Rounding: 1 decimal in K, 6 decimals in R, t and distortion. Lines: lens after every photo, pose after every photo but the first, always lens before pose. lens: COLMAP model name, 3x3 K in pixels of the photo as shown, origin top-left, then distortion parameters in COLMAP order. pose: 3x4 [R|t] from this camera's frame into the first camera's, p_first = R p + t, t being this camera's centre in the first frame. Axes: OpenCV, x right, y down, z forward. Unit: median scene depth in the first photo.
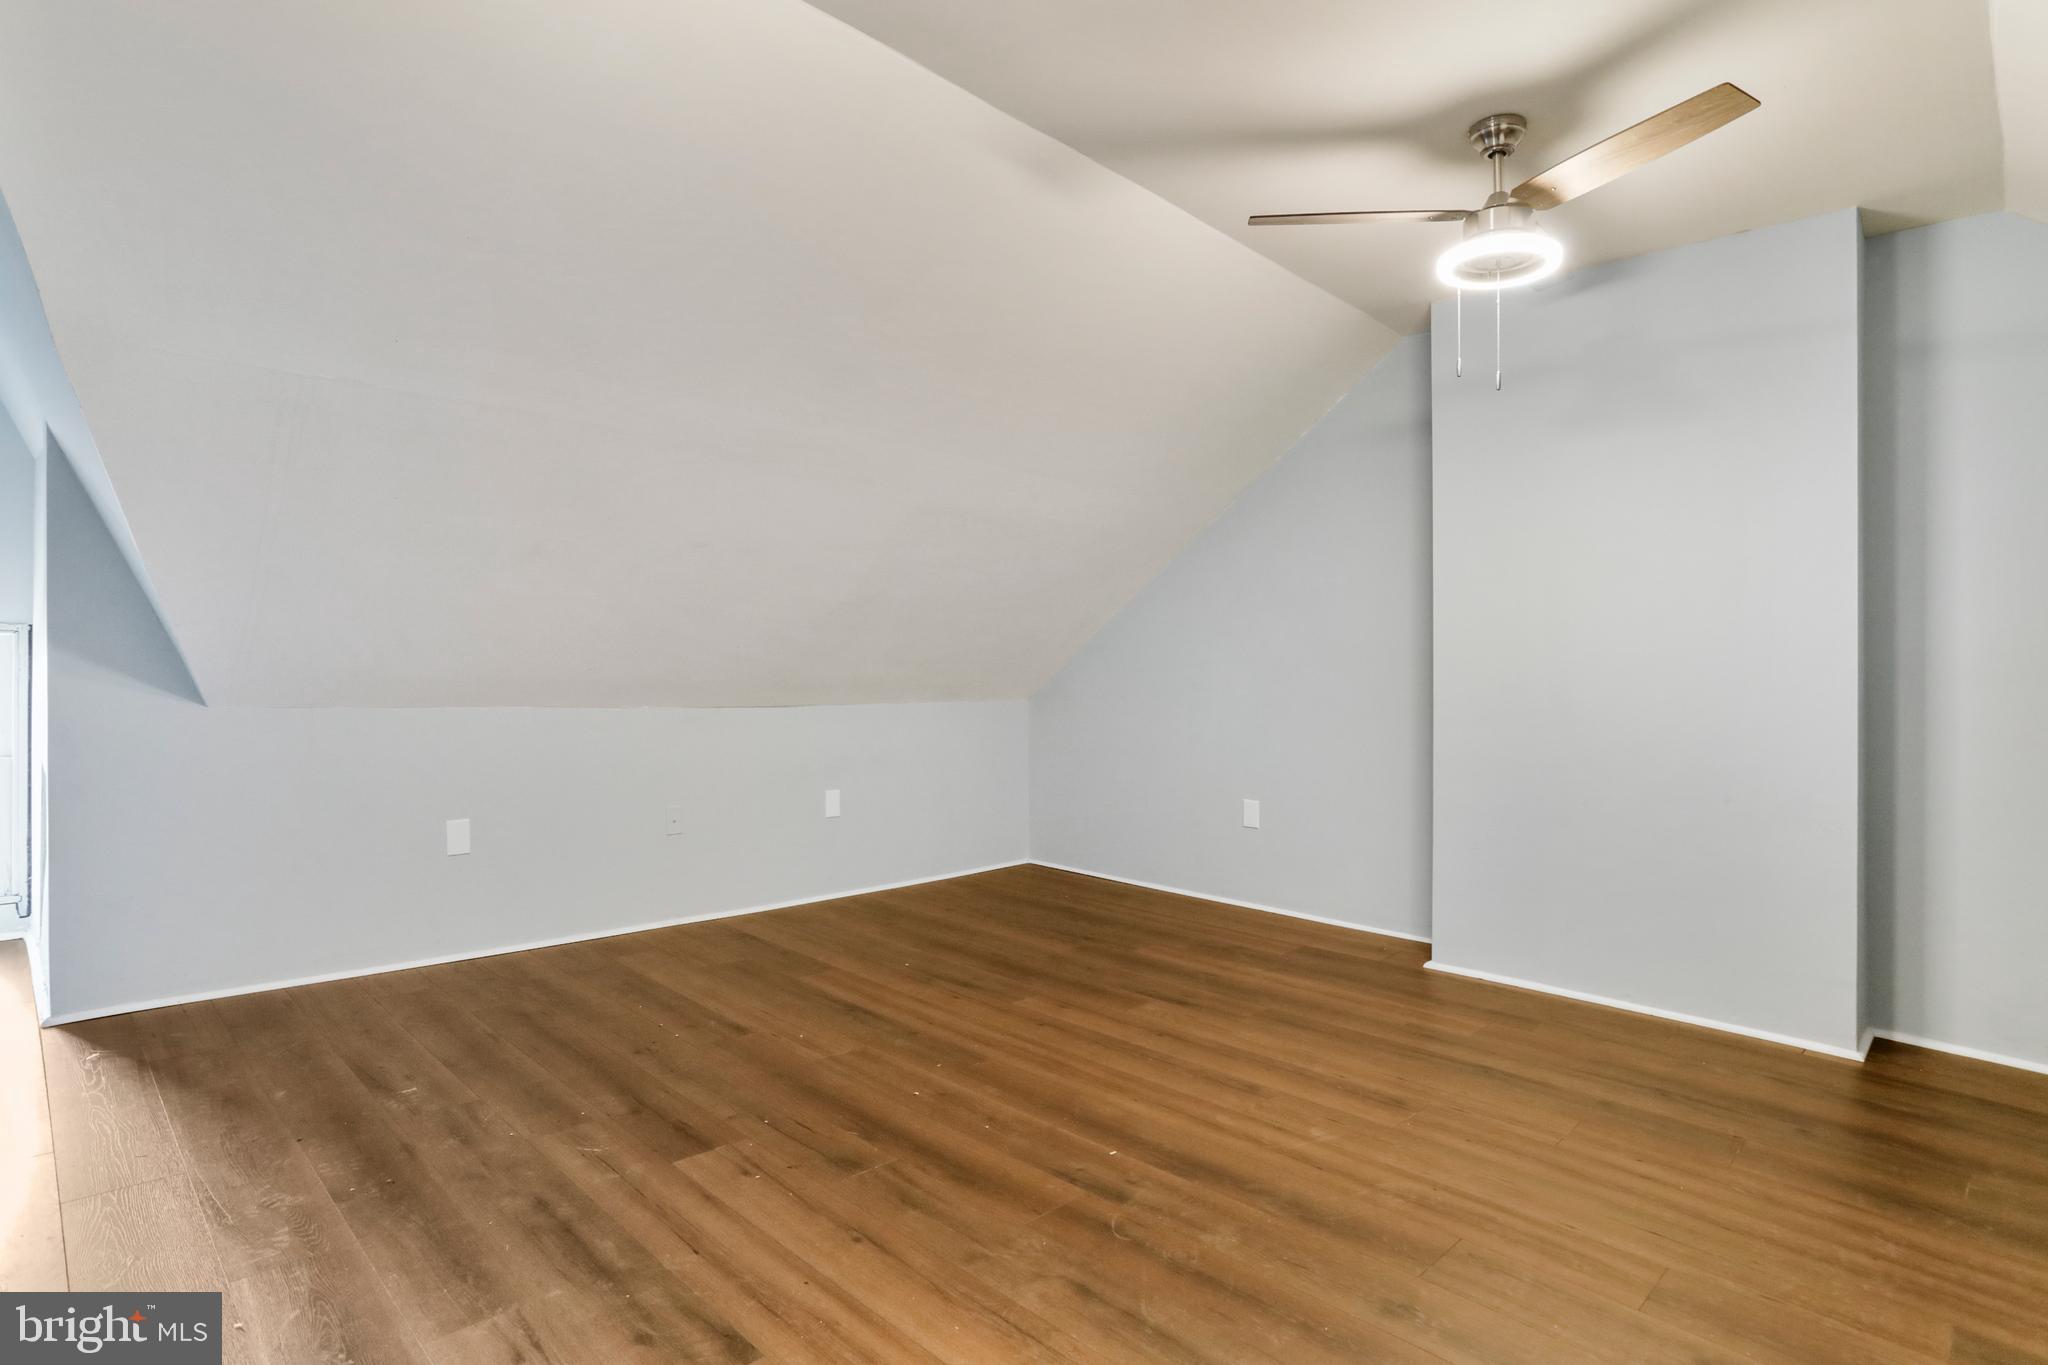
lens RADIAL K [[995.6, 0, 1019.1], [0, 995.6, 667.0], [0, 0, 1]] dist [-0.063023, 0.032887]
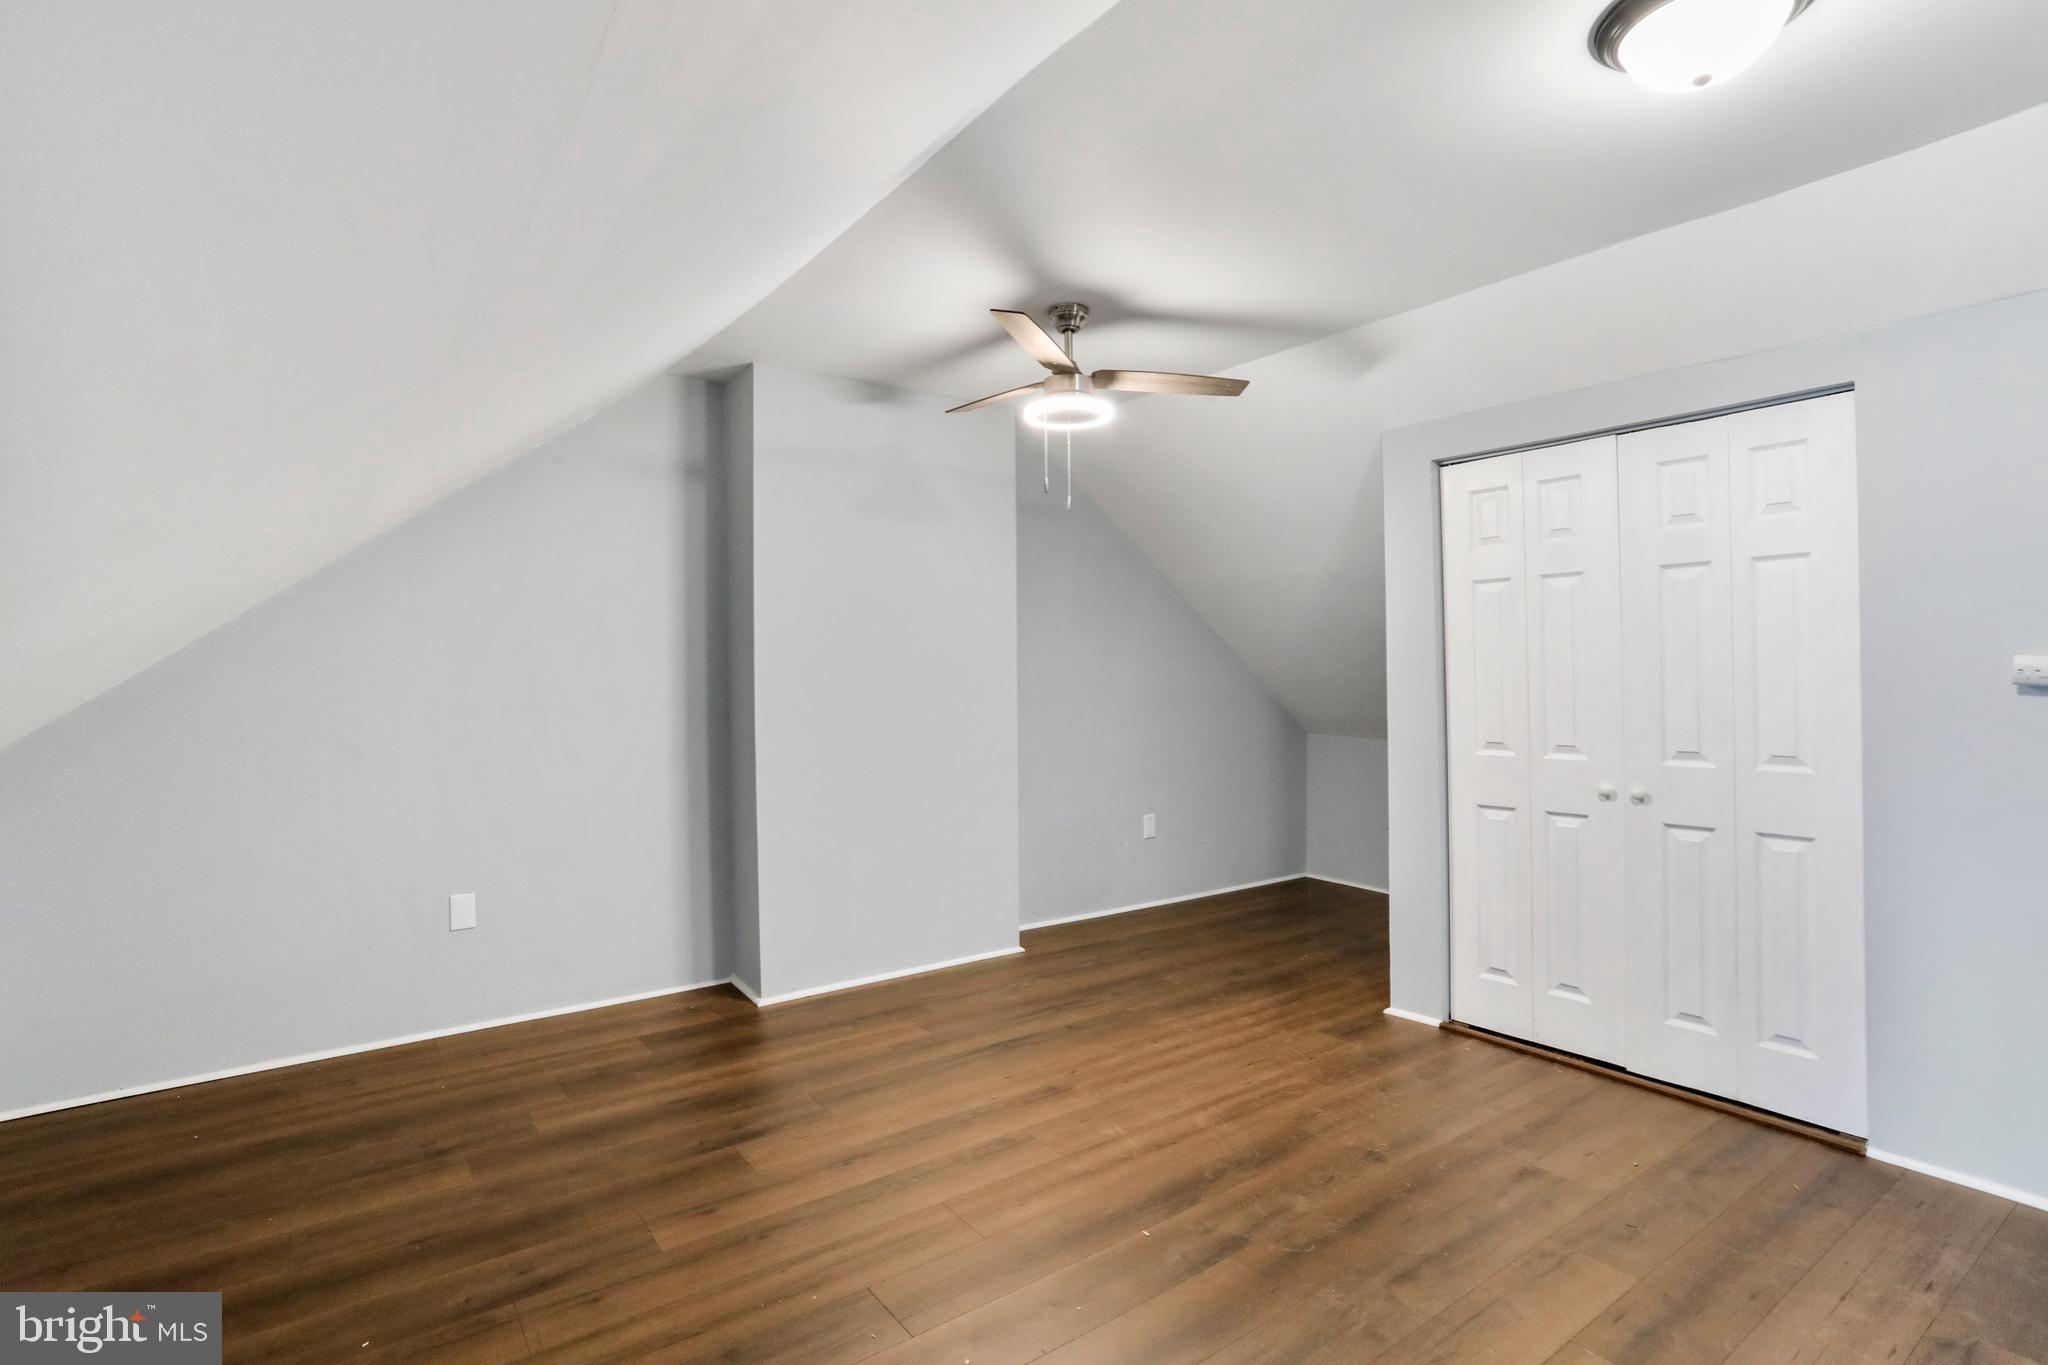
lens RADIAL K [[995.6, 0, 1019.1], [0, 995.6, 667.0], [0, 0, 1]] dist [-0.063023, 0.032887]
pose [[0.188832, -0.018136, 0.981842, -0.851140], [0.013175, 0.999786, 0.015934, -0.085869], [-0.981921, 0.009927, 0.189031, 0.906274]]
